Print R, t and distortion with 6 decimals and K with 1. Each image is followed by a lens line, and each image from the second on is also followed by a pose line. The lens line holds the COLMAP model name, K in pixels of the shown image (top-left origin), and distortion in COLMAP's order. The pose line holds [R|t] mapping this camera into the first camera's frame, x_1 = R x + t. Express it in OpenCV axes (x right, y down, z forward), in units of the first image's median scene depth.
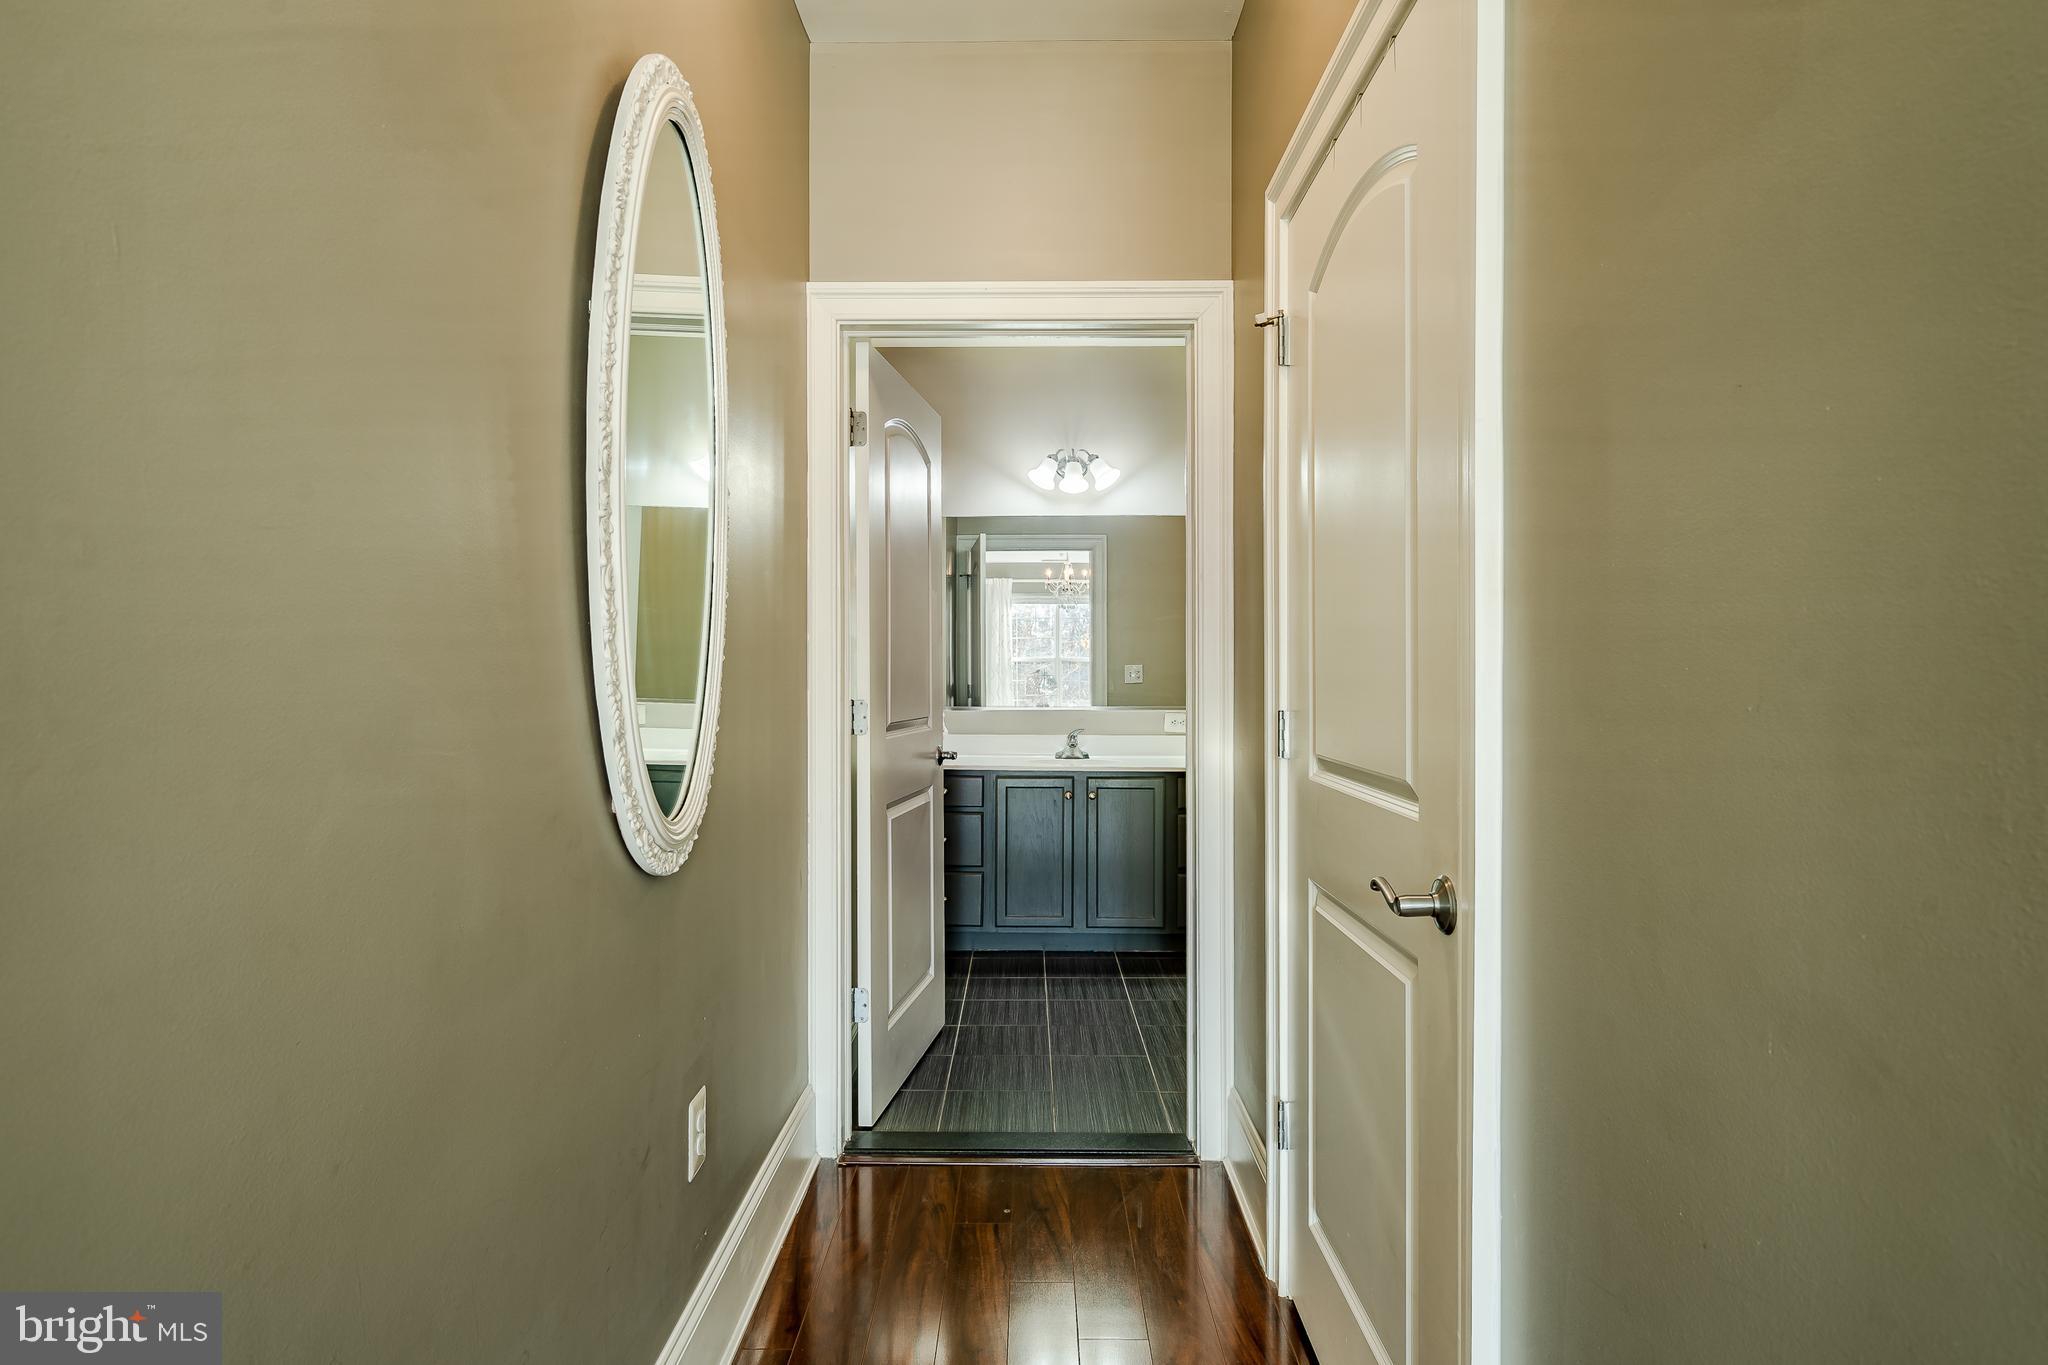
lens RADIAL K [[1123.2, 0, 1023.2], [0, 1123.2, 676.8], [0, 0, 1]] dist [0.003459, 0.000071]
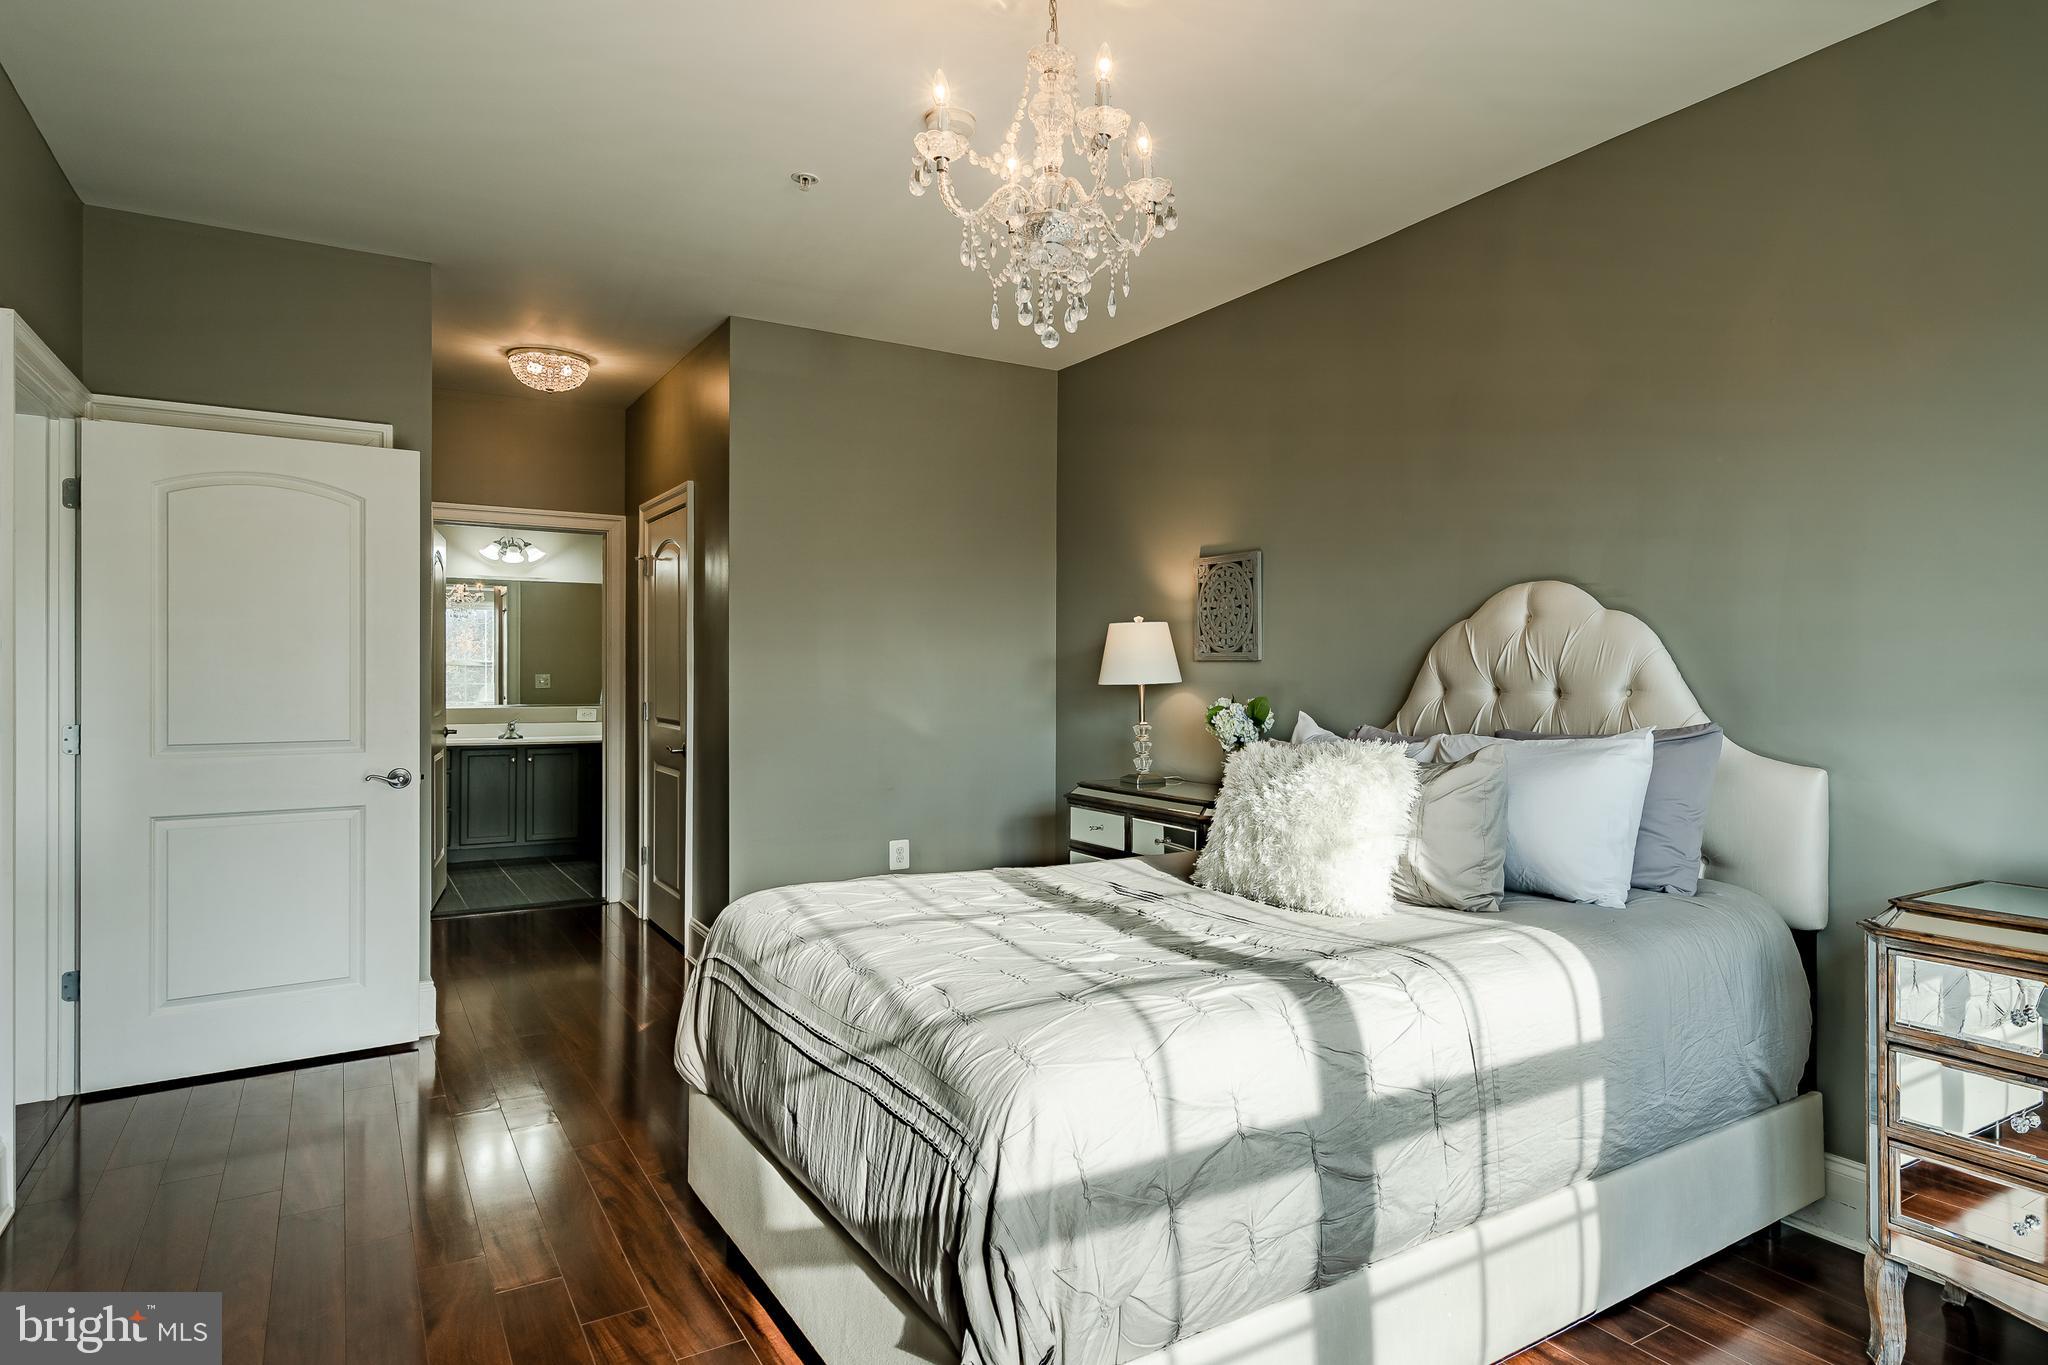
lens RADIAL K [[1110.9, 0, 1070.9], [0, 1110.9, 682.9], [0, 0, 1]] dist [0.000276, -0.000026]
pose [[0.839622, 0.003675, 0.543158, -0.137886], [-0.007776, 0.999956, 0.005255, -0.016704], [-0.543115, -0.008636, 0.839614, -0.685948]]
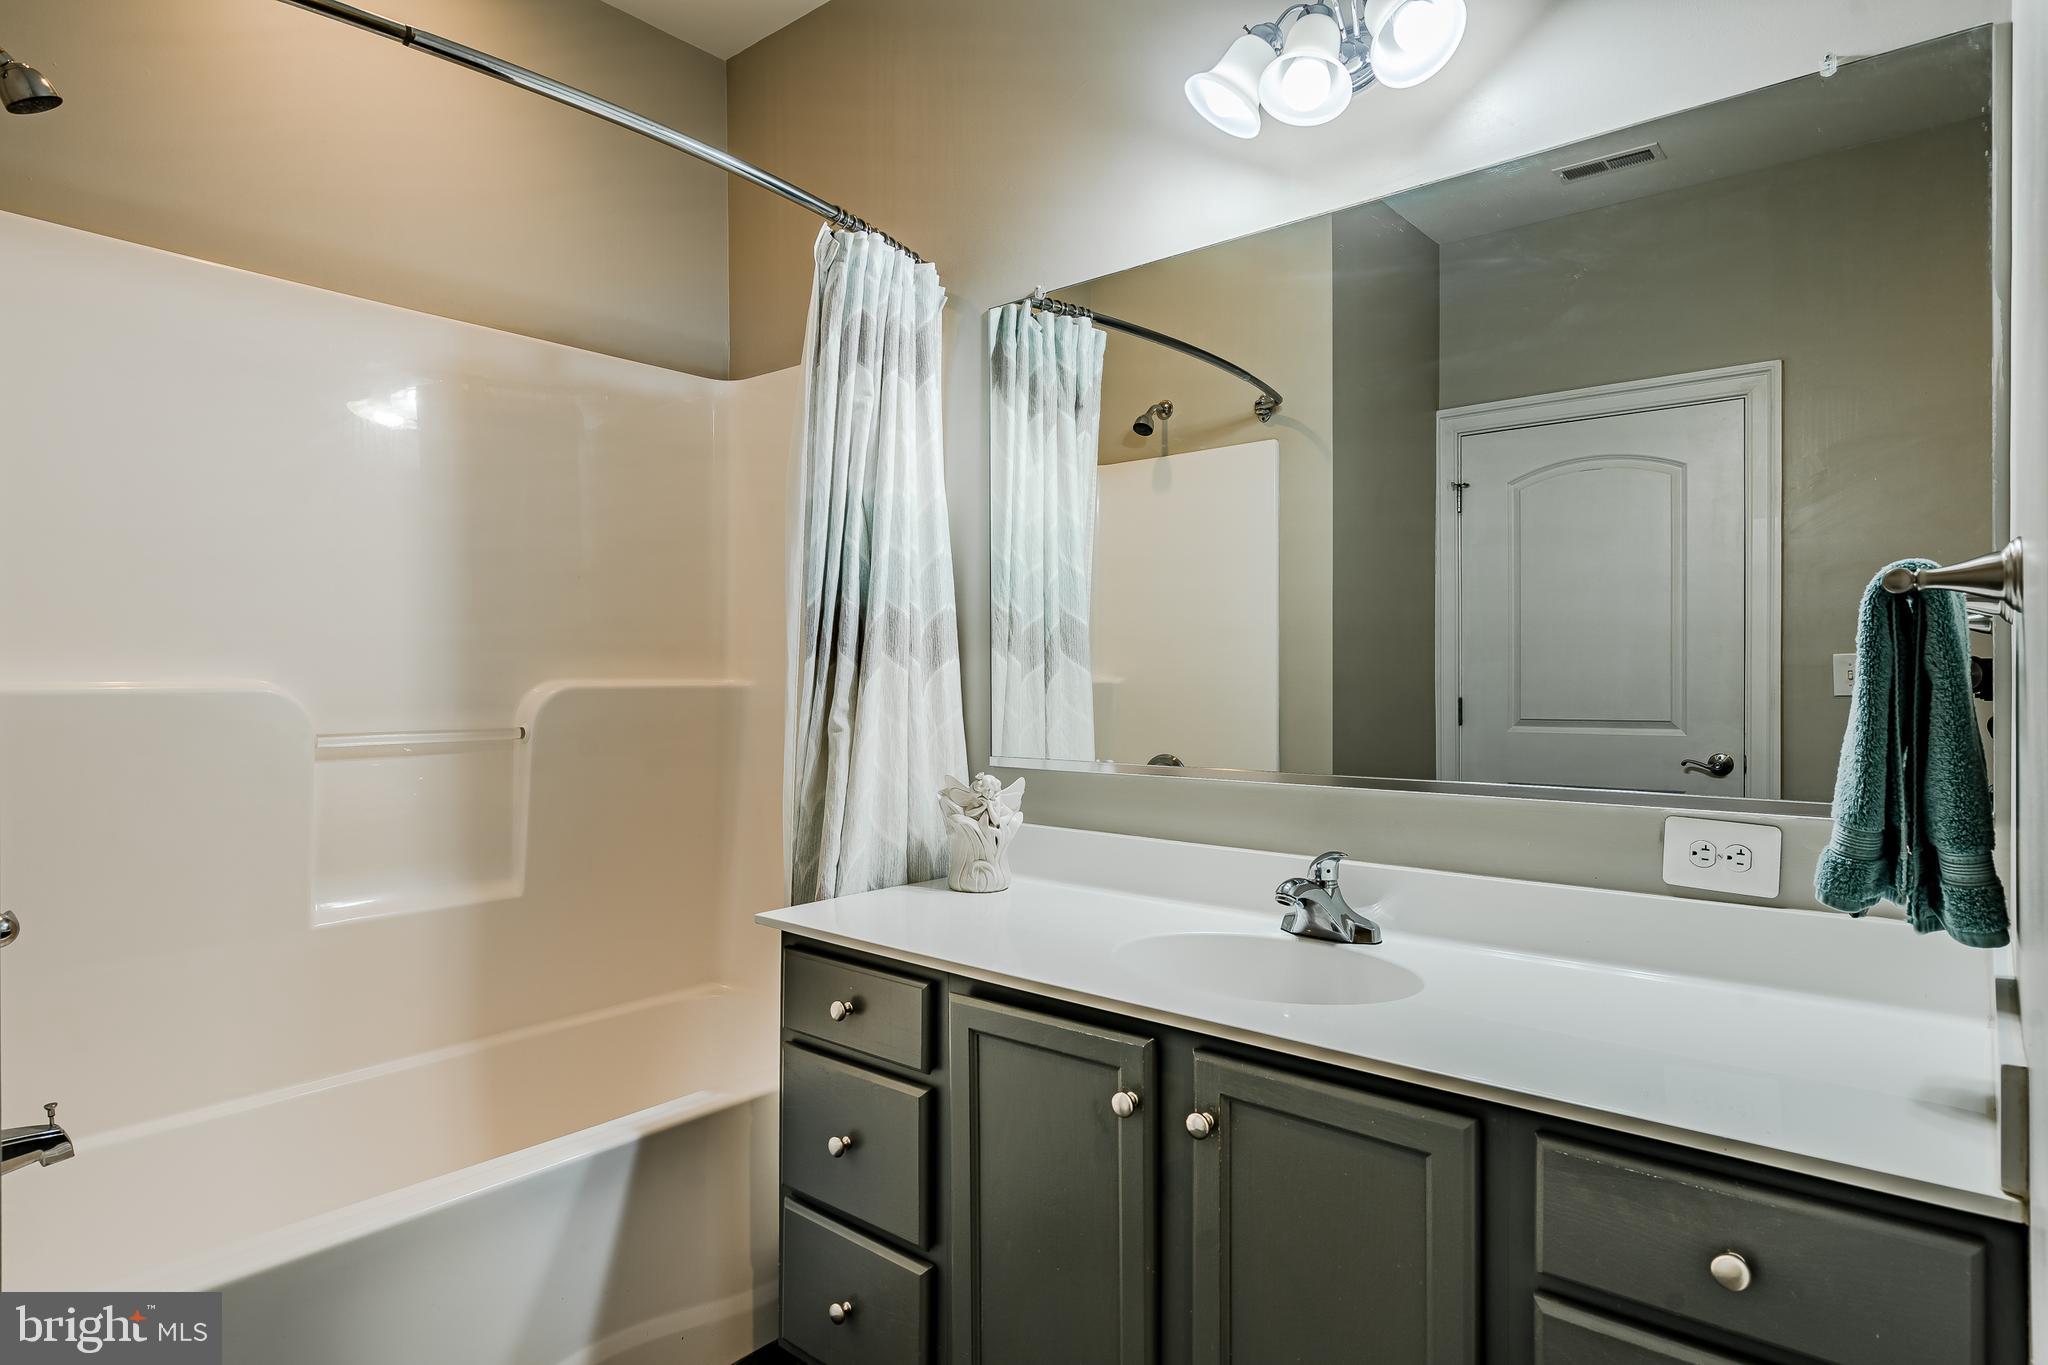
lens RADIAL K [[1173.8, 0, 1015.6], [0, 1173.8, 679.6], [0, 0, 1]] dist [0.000353, 0.001177]
pose [[0.776835, 0.003123, -0.629696, 0.186794], [-0.003301, 0.999994, 0.000888, -0.001535], [0.629695, 0.001389, 0.776841, 0.679071]]
